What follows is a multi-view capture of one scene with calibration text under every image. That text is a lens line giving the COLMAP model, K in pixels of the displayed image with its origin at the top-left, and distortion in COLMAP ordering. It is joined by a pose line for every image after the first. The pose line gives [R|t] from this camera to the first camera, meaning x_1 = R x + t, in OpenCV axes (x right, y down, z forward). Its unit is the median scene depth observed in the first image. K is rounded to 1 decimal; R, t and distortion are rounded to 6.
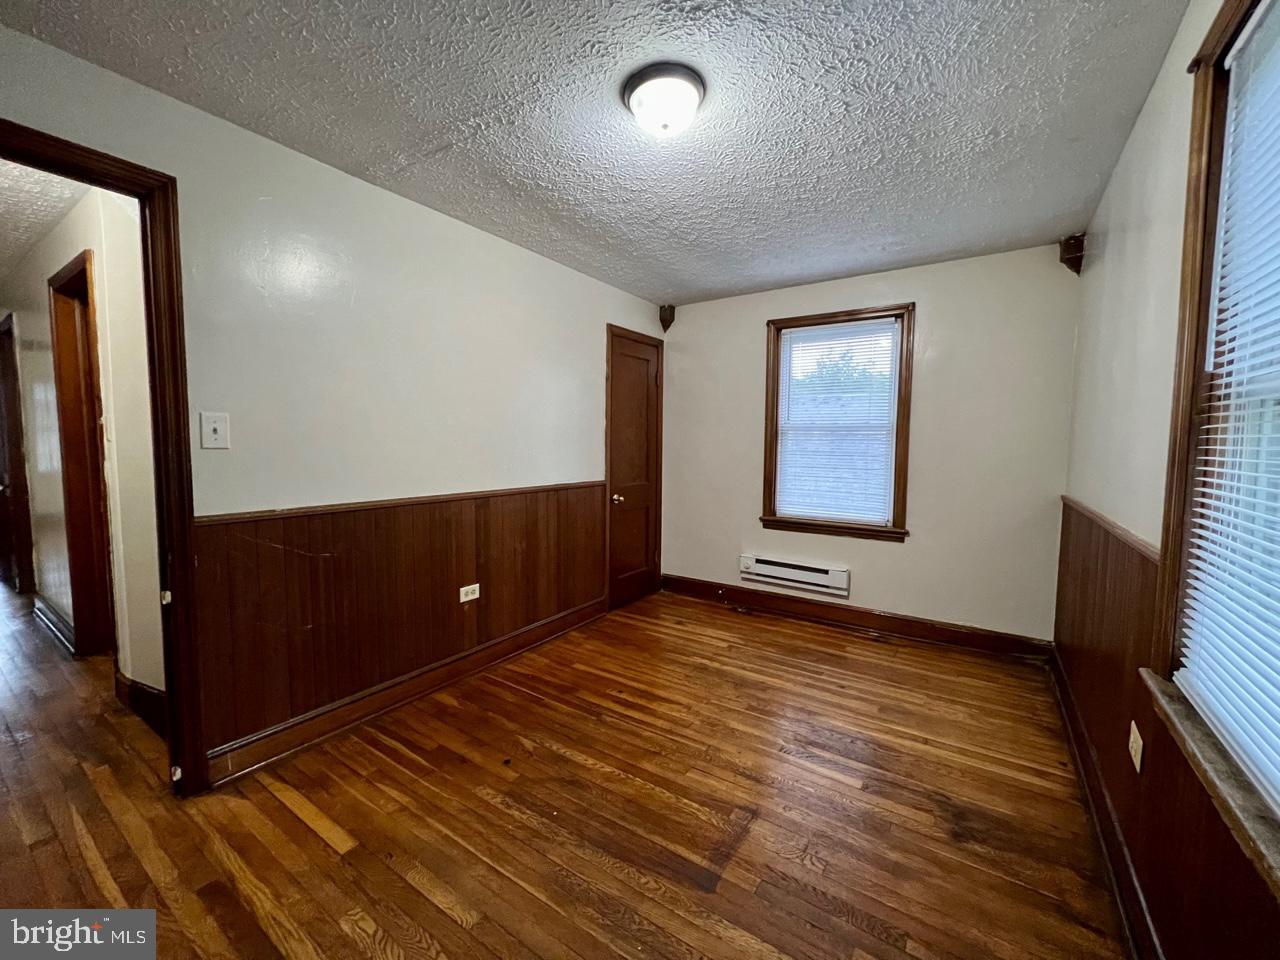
lens RADIAL K [[513.4, 0, 637.8], [0, 513.4, 479.2], [0, 0, 1]] dist [-0.000343, 0.000404]
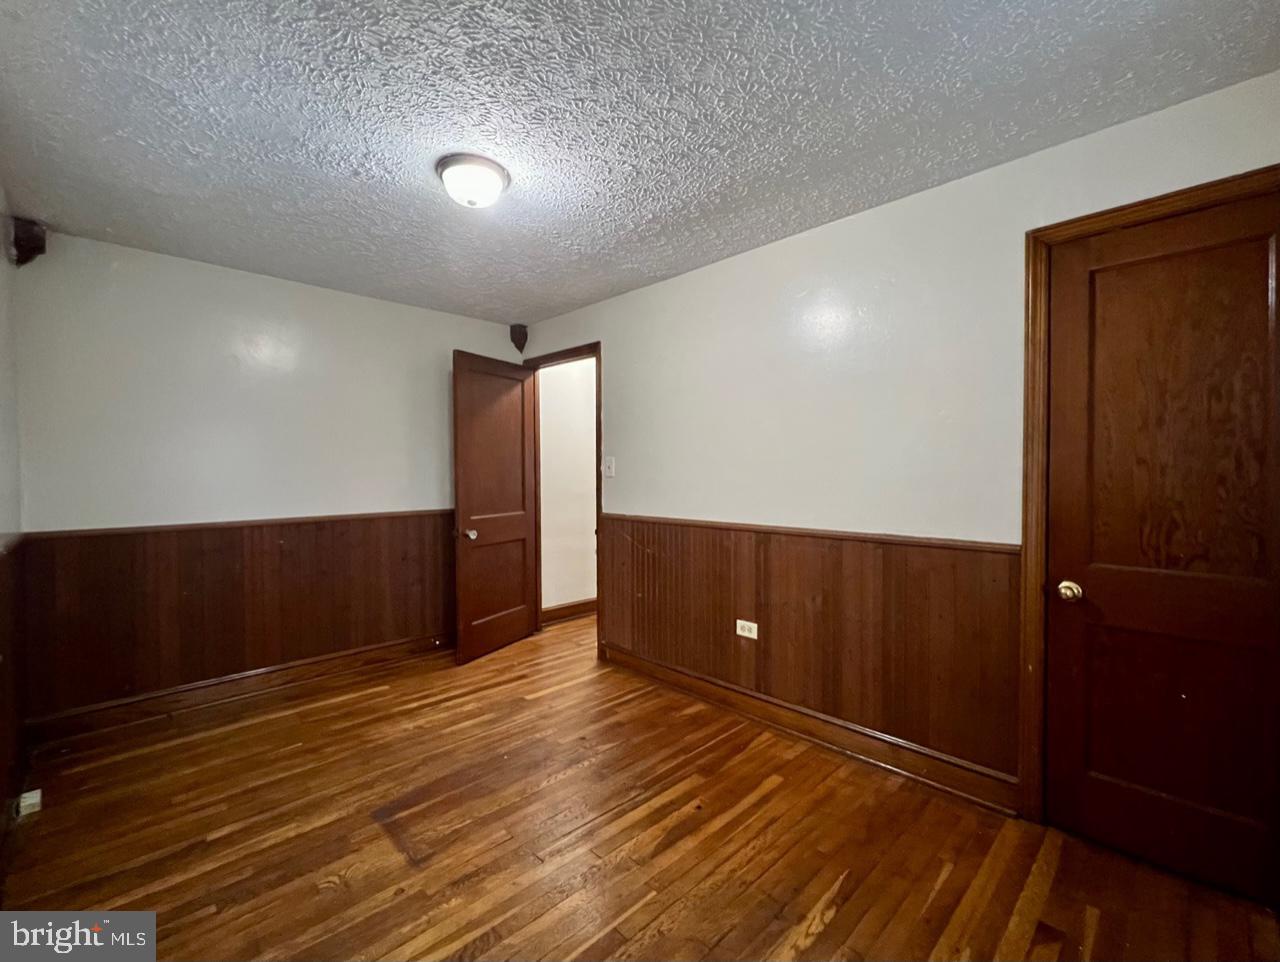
lens RADIAL K [[553.4, 0, 638.3], [0, 553.4, 482.2], [0, 0, 1]] dist [0.002086, -0.000167]
pose [[-0.202958, 0.010408, -0.979132, 0.702629], [-0.067360, 0.997426, 0.024565, -0.062267], [0.976868, 0.070940, -0.201735, 0.963211]]
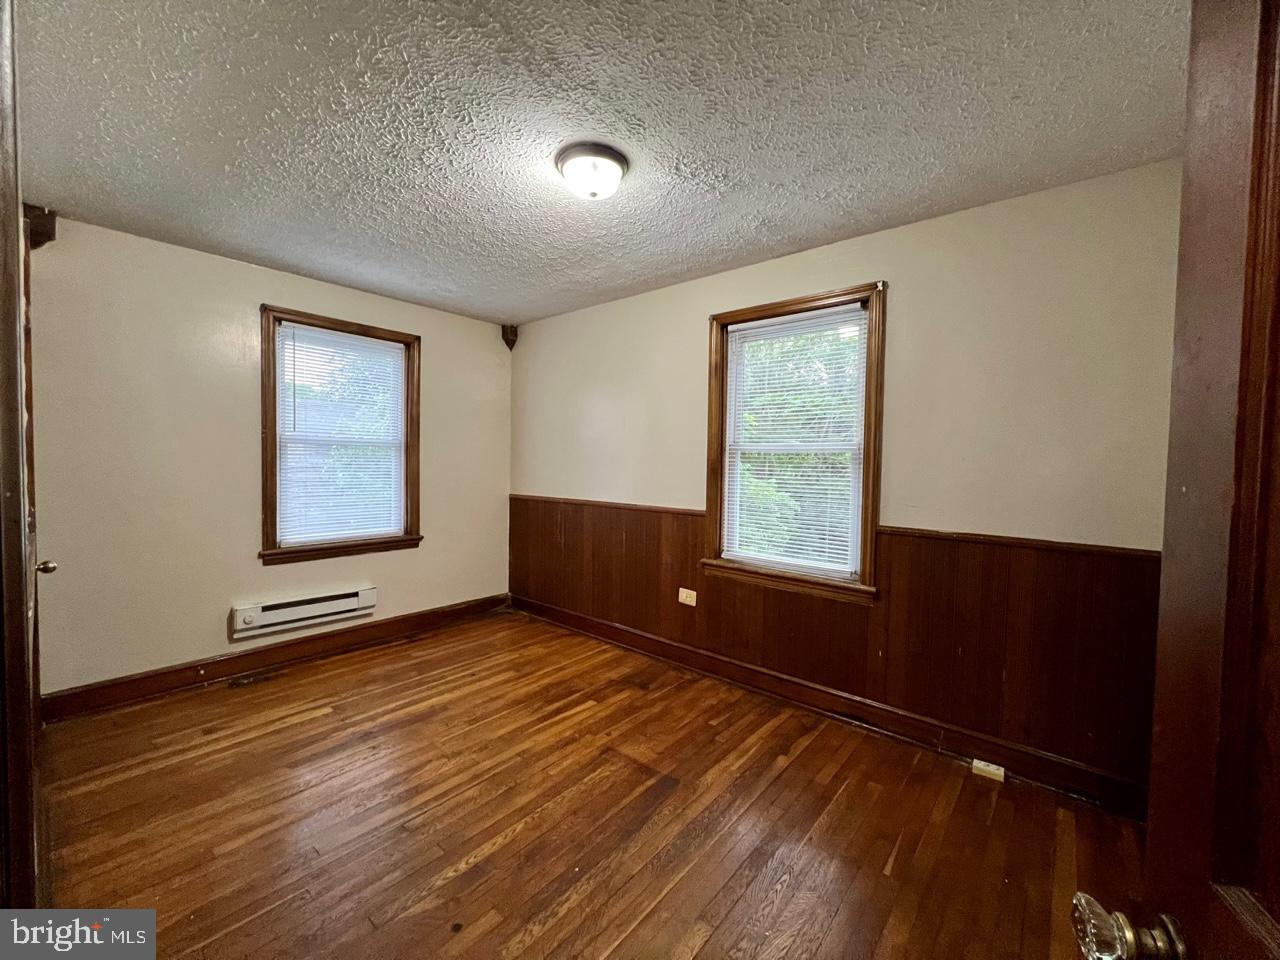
lens RADIAL K [[513.4, 0, 635.8], [0, 513.4, 480.8], [0, 0, 1]] dist [-0.000343, 0.000404]
pose [[0.108366, -0.046320, 0.993031, -0.640294], [0.052313, 0.997796, 0.040834, -0.050693], [-0.992734, 0.047524, 0.110551, 0.467744]]
